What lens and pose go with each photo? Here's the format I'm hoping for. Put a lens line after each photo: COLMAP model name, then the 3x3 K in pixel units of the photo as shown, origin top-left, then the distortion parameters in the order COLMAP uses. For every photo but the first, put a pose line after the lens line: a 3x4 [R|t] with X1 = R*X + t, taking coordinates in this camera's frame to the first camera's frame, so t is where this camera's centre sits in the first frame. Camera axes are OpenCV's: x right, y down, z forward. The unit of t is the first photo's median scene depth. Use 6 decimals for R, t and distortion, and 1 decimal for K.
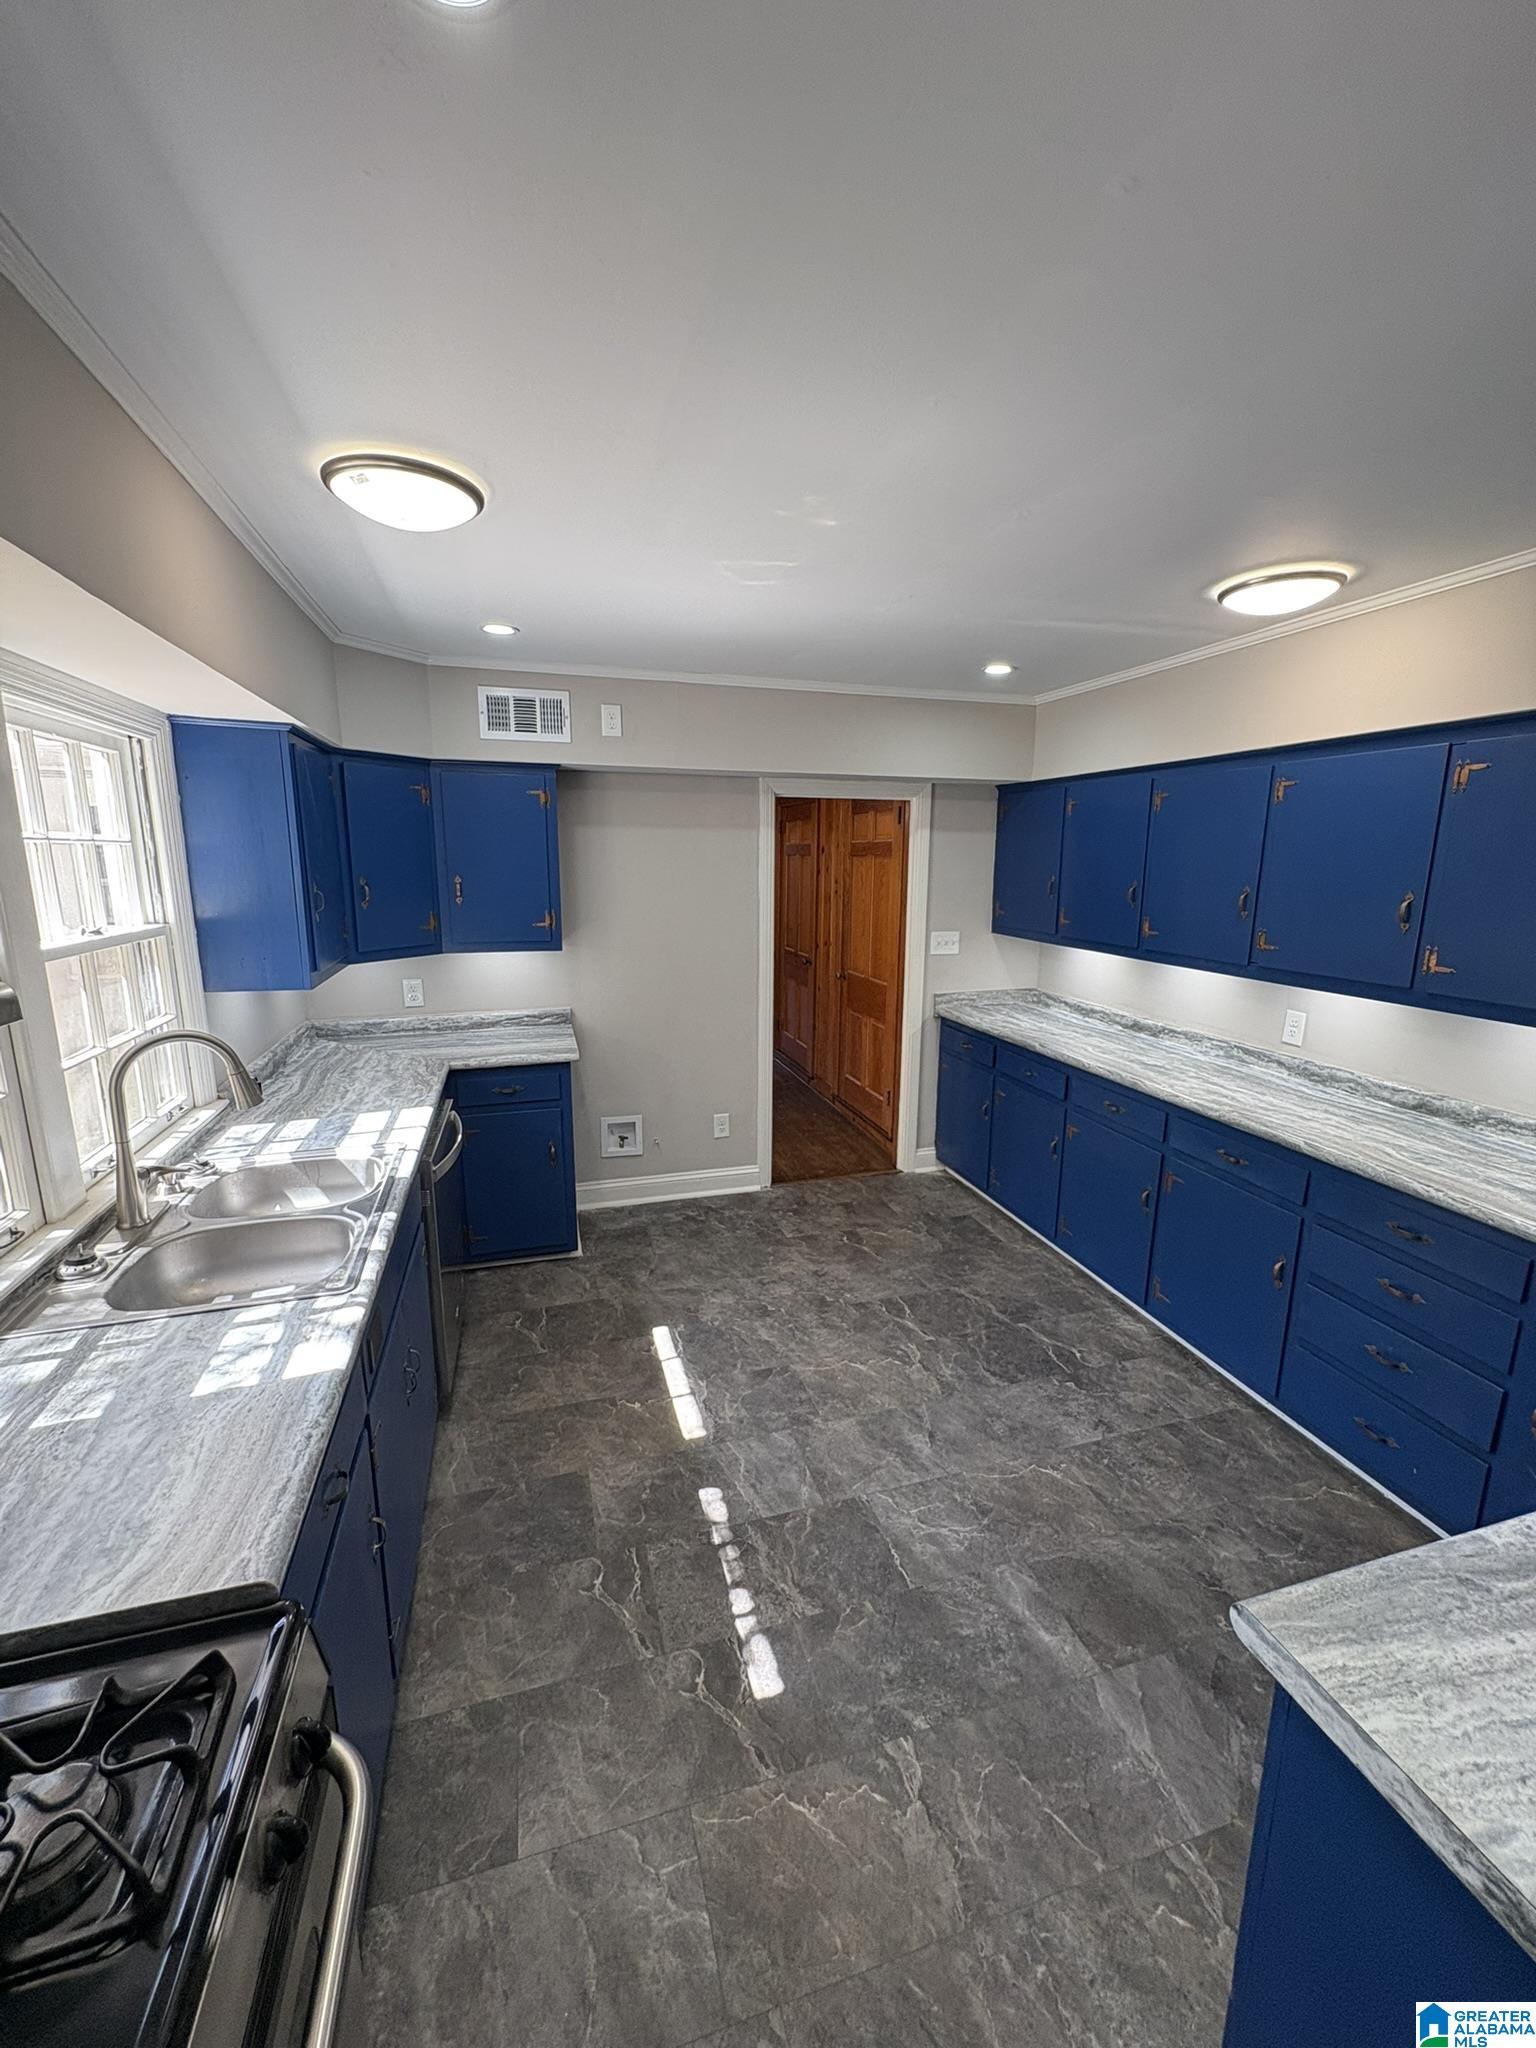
lens RADIAL K [[815.1, 0, 768.3], [0, 815.1, 1020.0], [0, 0, 1]] dist [0.000789, 0.000145]
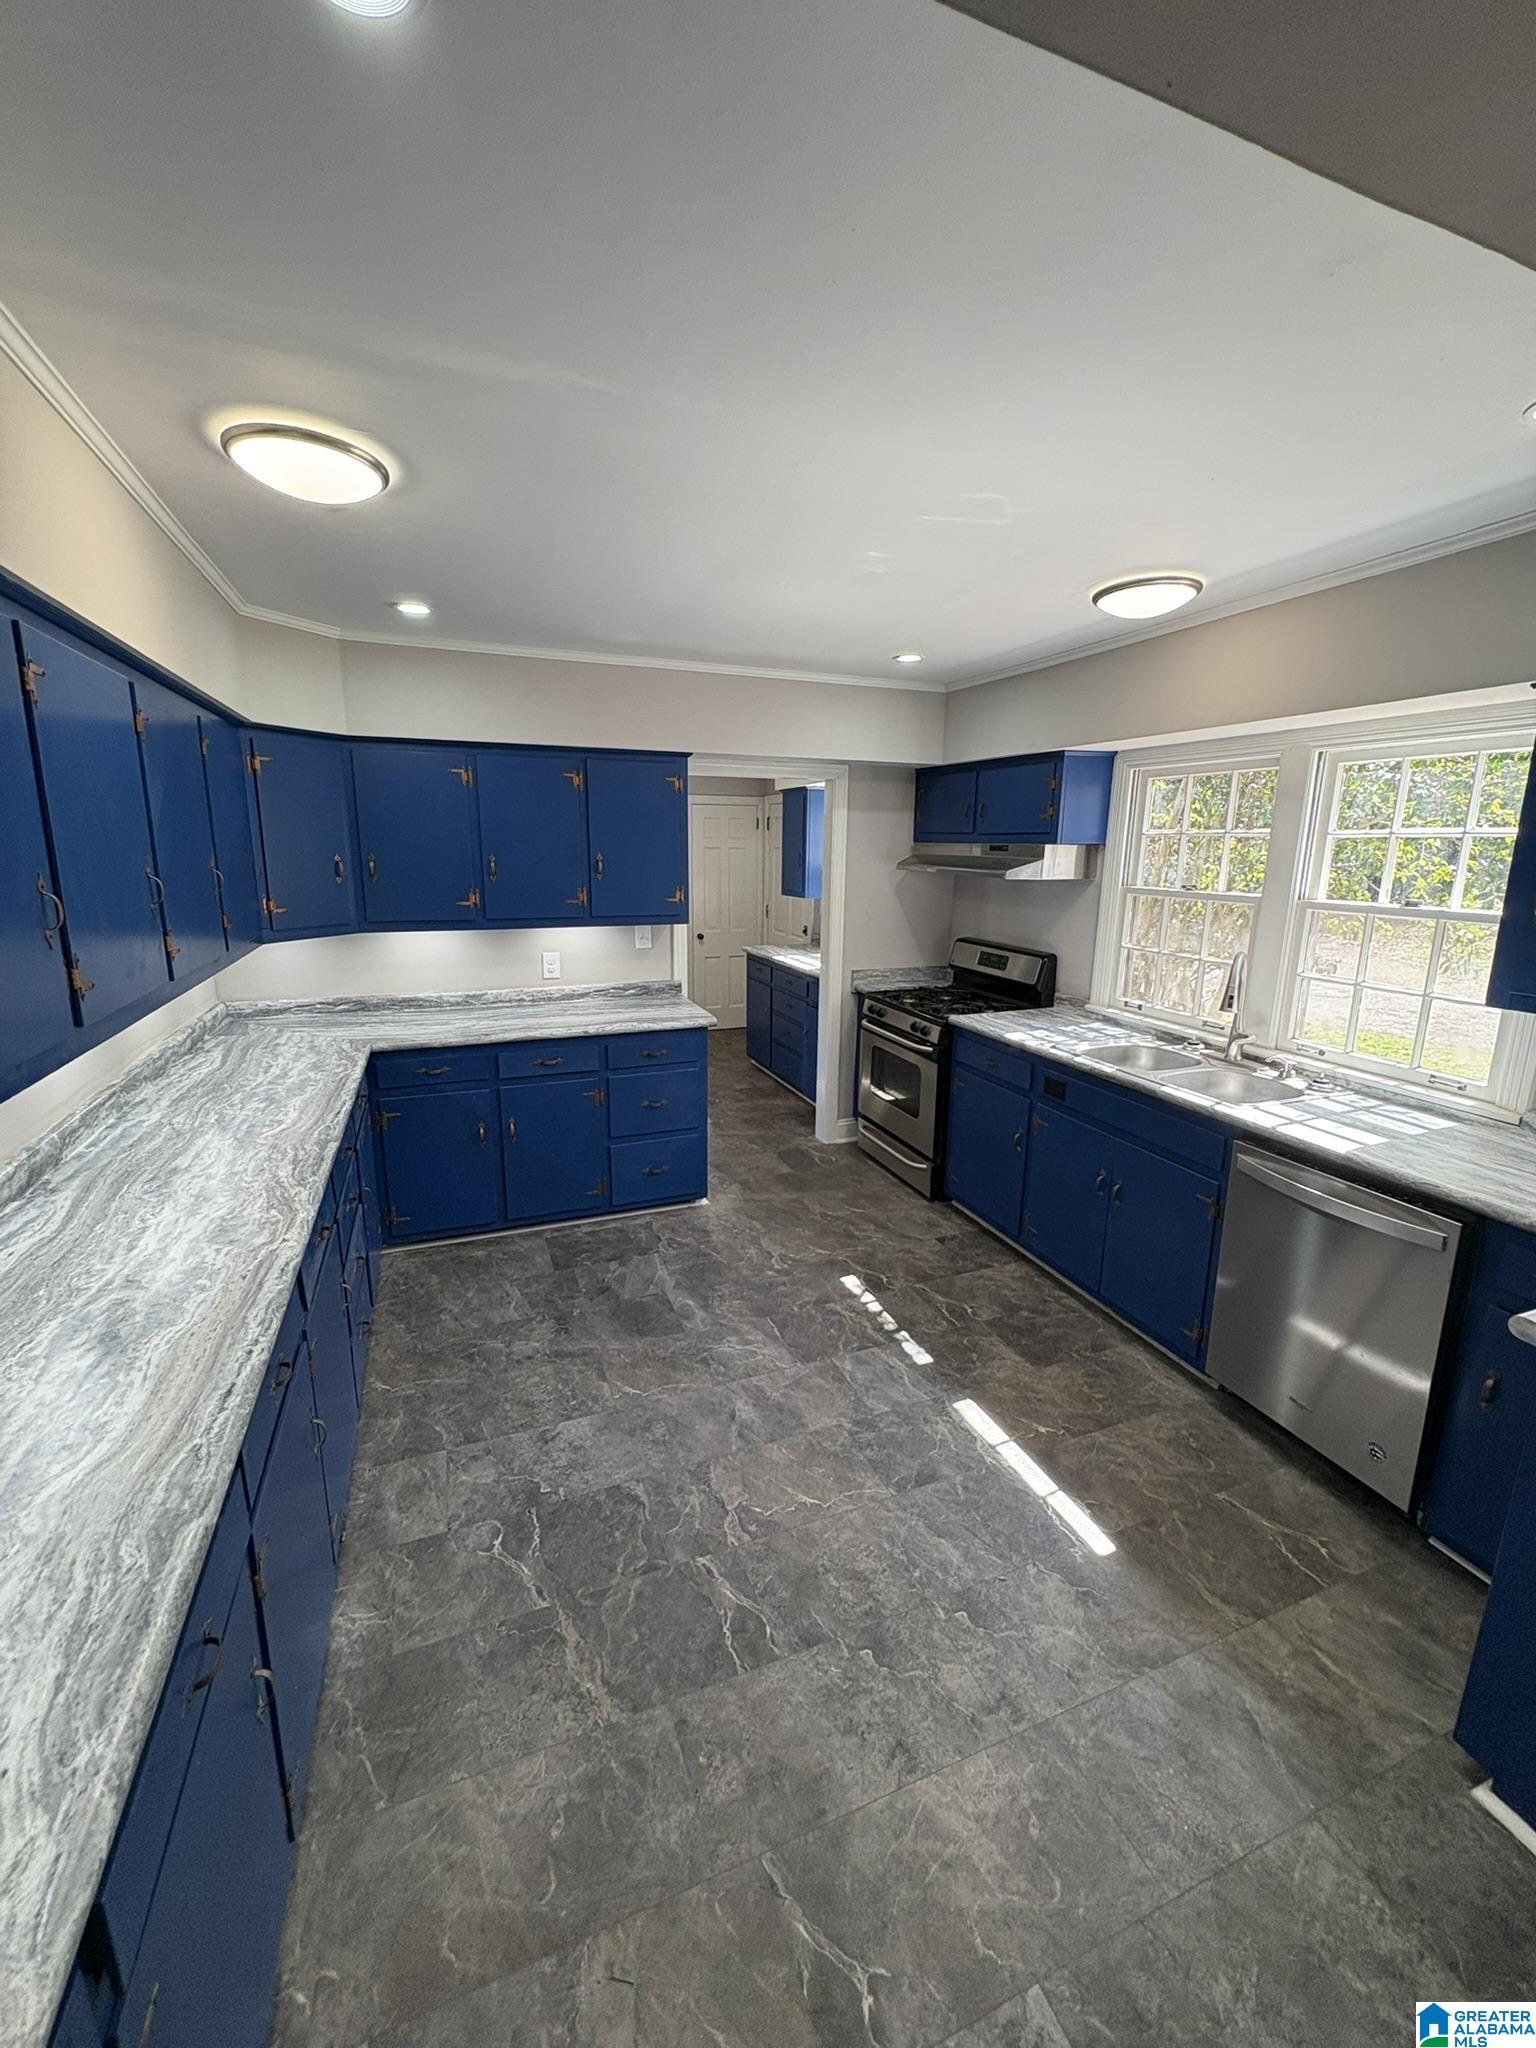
lens RADIAL K [[815.1, 0, 768.3], [0, 815.1, 1020.0], [0, 0, 1]] dist [0.000789, 0.000145]
pose [[-0.996124, 0.001251, -0.087950, 0.243154], [-0.033857, 0.917405, 0.396511, -0.331913], [0.081182, 0.397952, -0.913807, 1.720474]]
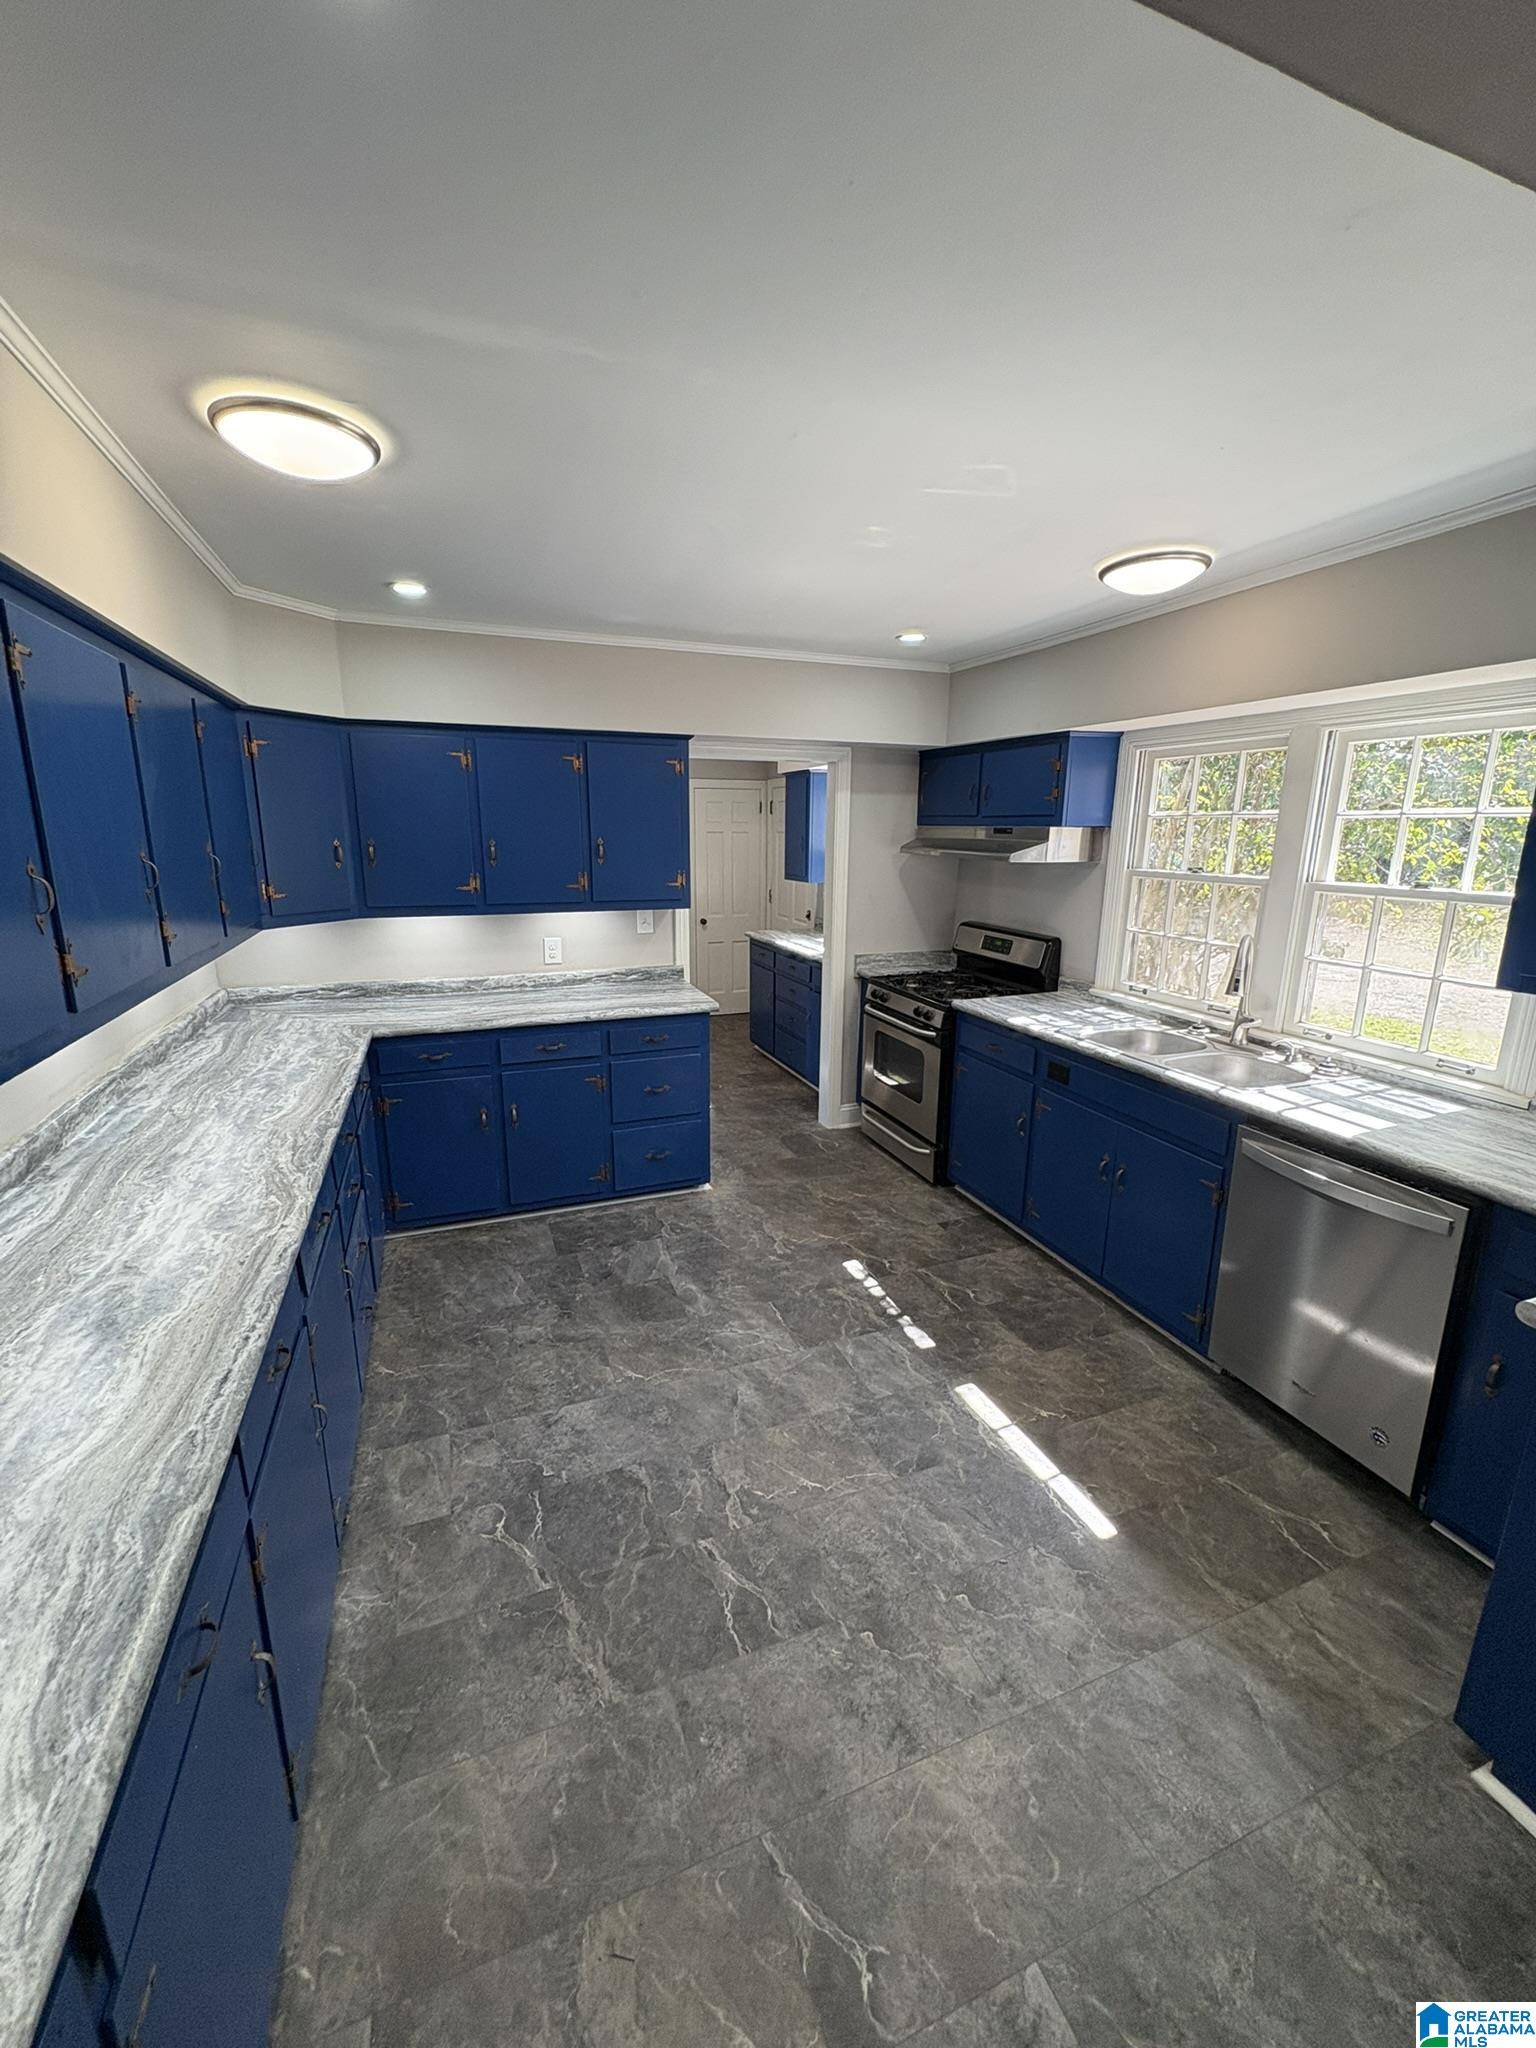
lens RADIAL K [[815.1, 0, 768.3], [0, 815.1, 1020.0], [0, 0, 1]] dist [0.000789, 0.000145]
pose [[-0.996579, 0.004768, -0.082514, 0.238685], [-0.029836, 0.910266, 0.412948, -0.328555], [0.077078, 0.413997, -0.907009, 1.714979]]
